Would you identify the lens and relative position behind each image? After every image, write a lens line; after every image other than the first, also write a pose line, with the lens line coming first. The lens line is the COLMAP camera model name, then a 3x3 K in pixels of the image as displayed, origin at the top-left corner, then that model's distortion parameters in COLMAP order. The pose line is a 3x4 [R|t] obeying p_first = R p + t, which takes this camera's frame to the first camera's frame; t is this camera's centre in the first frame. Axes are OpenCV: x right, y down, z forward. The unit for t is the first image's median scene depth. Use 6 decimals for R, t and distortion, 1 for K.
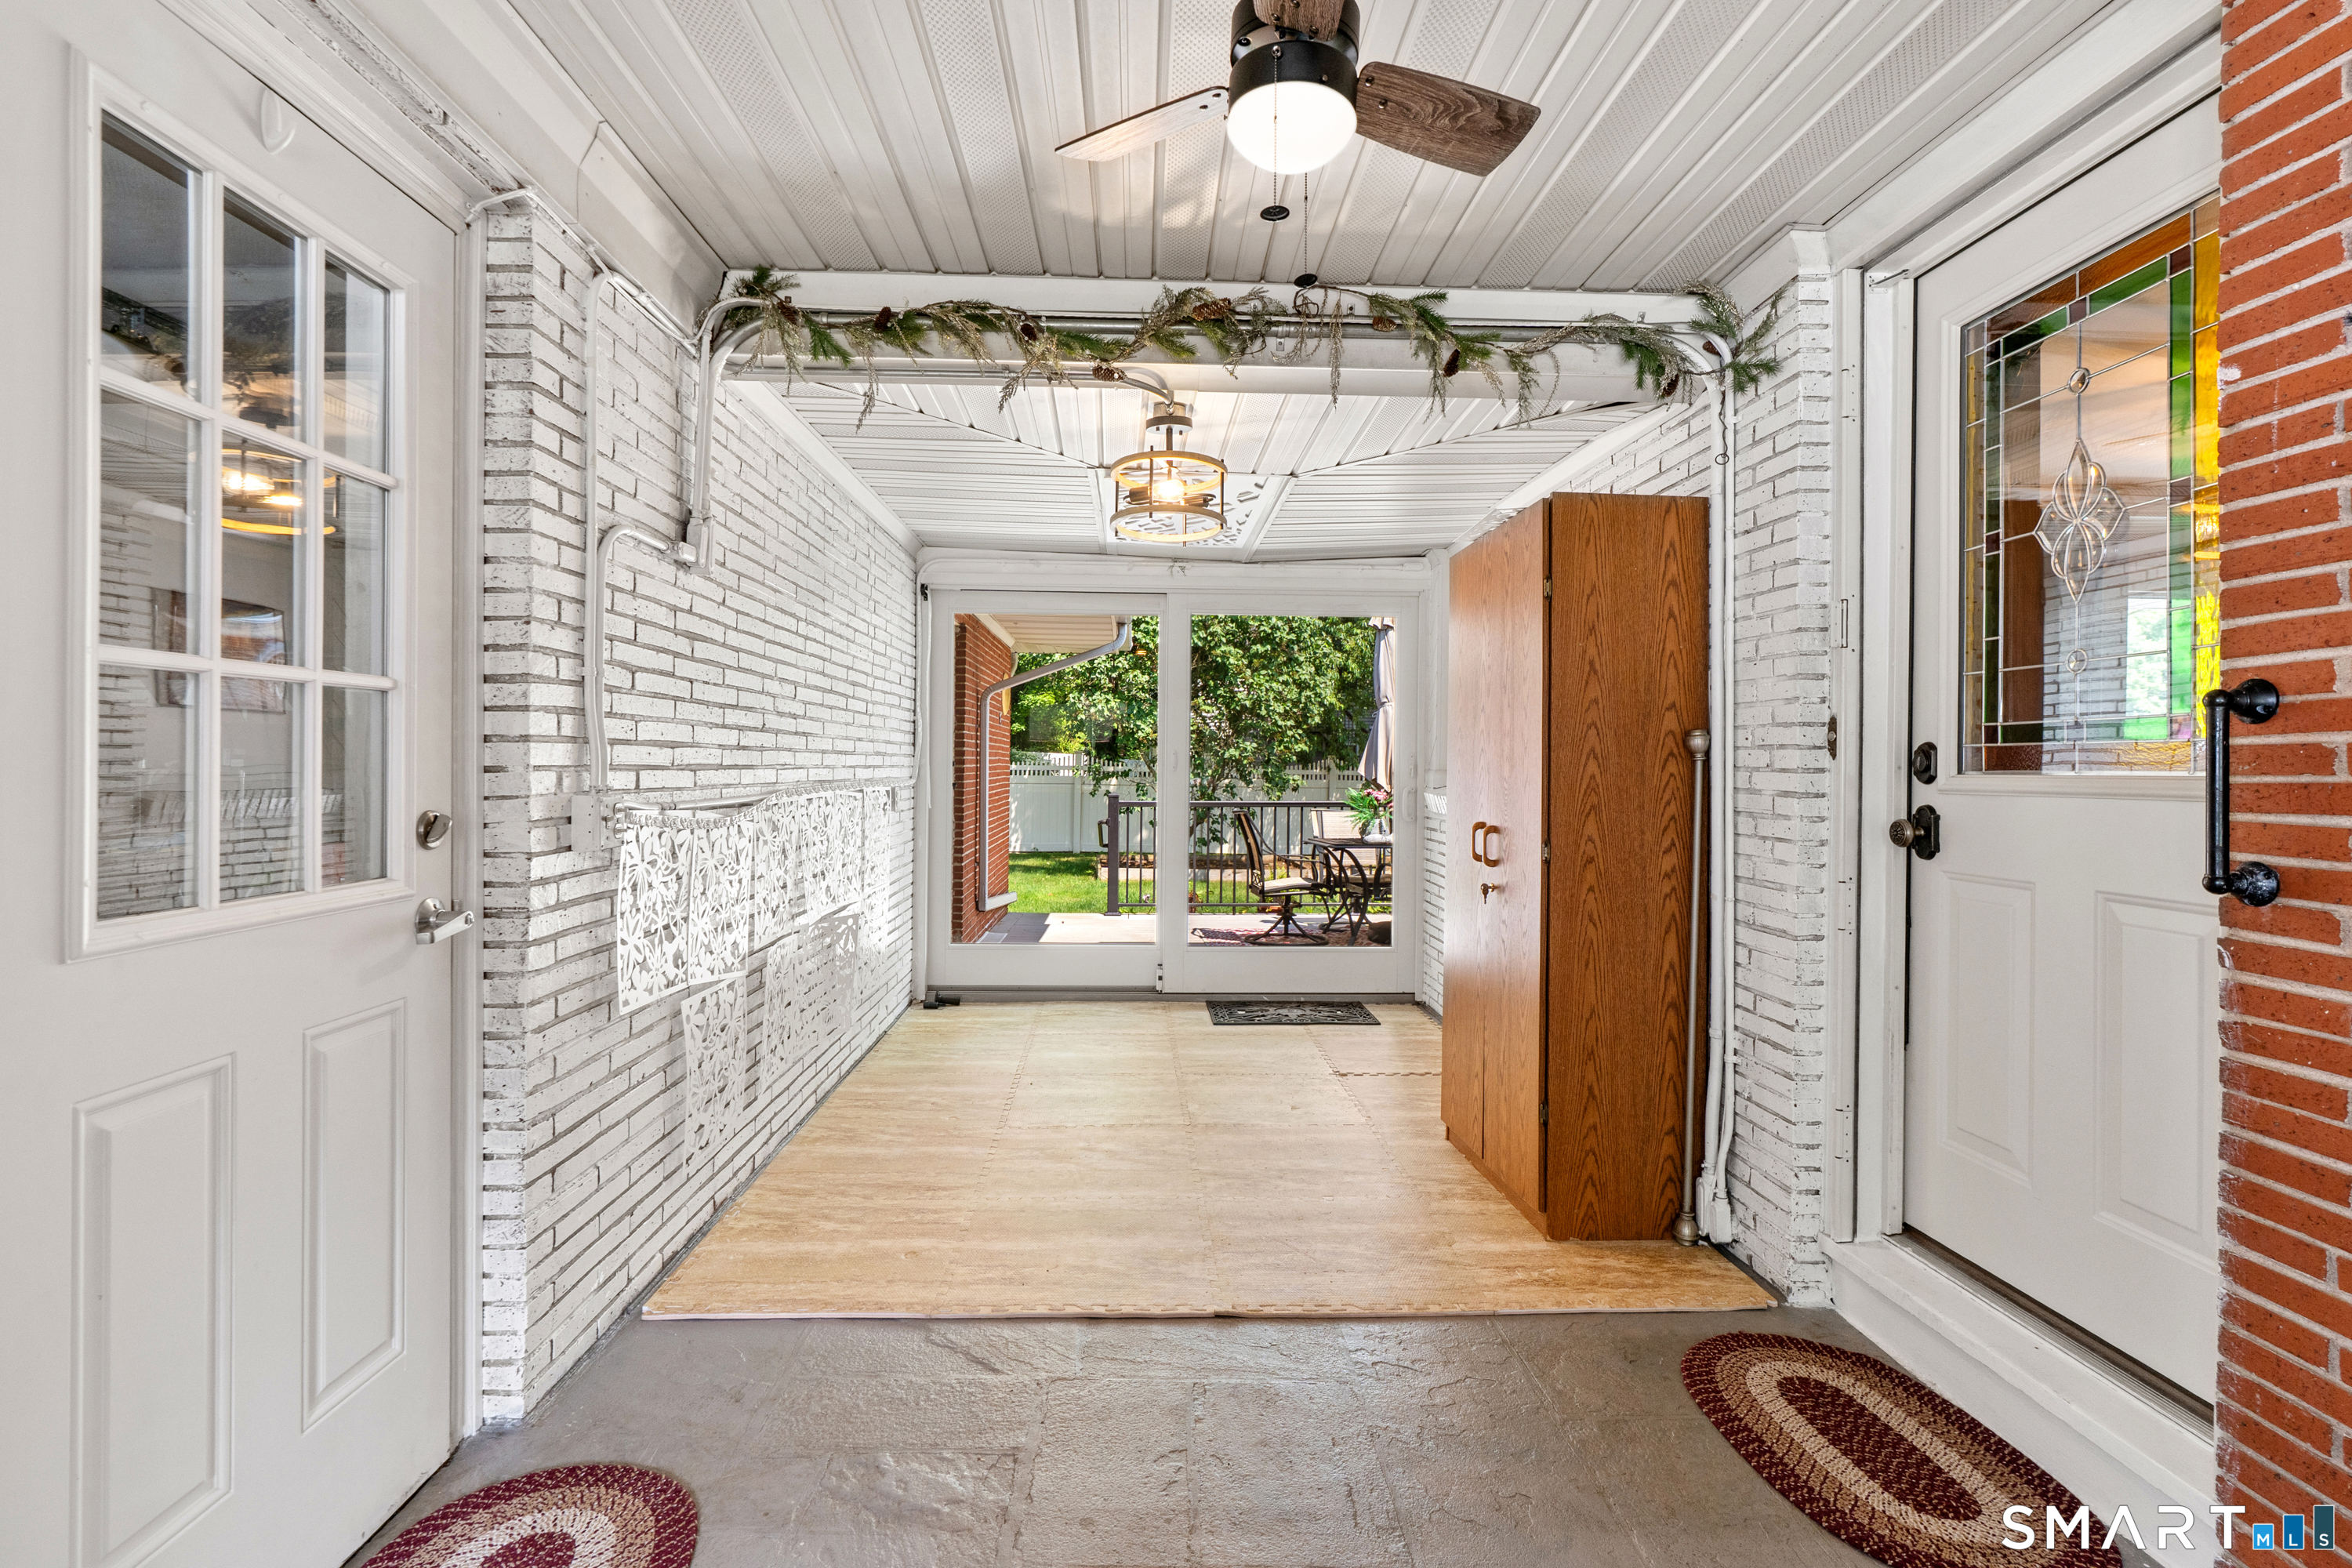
lens RADIAL K [[1103.4, 0, 1174.9], [0, 1103.4, 769.7], [0, 0, 1]] dist [-0.004770, 0.000132]
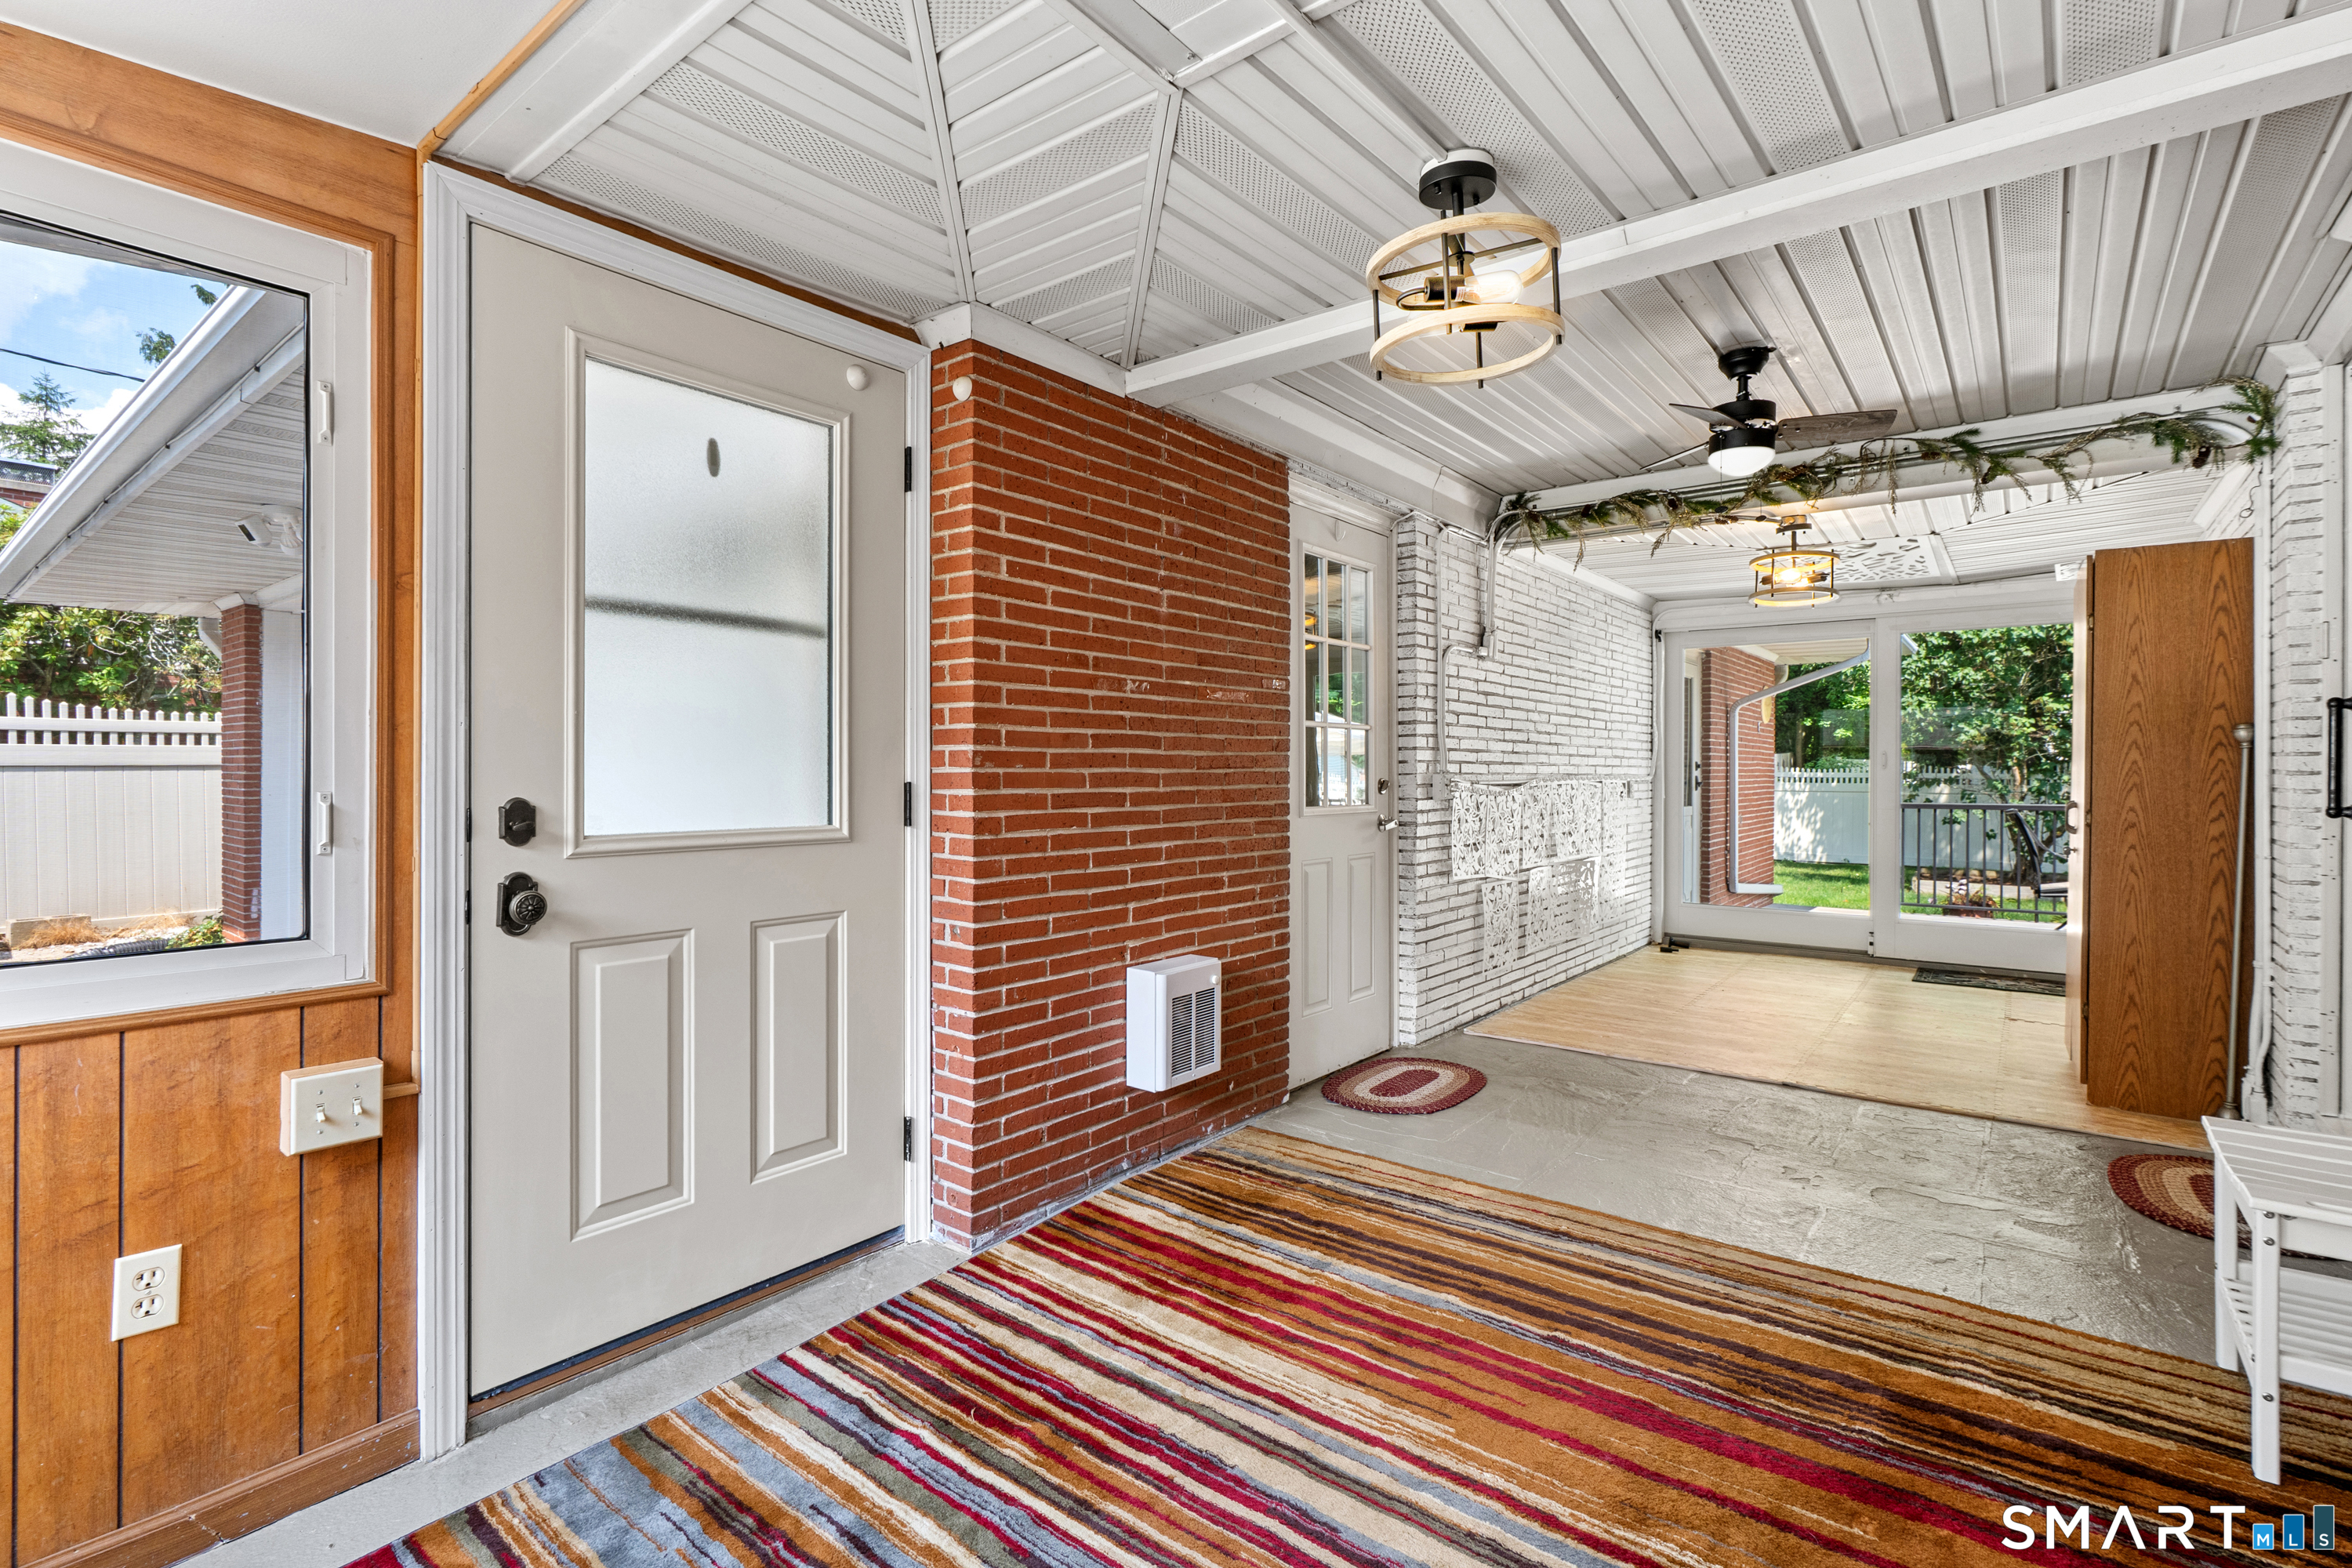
lens RADIAL K [[1080.4, 0, 1172.1], [0, 1080.4, 752.9], [0, 0, 1]] dist [-0.005720, 0.006432]
pose [[0.757636, -0.017952, -0.652431, 0.352213], [0.000636, 0.999642, -0.026767, 0.029166], [0.652678, 0.019865, 0.757375, -0.736102]]
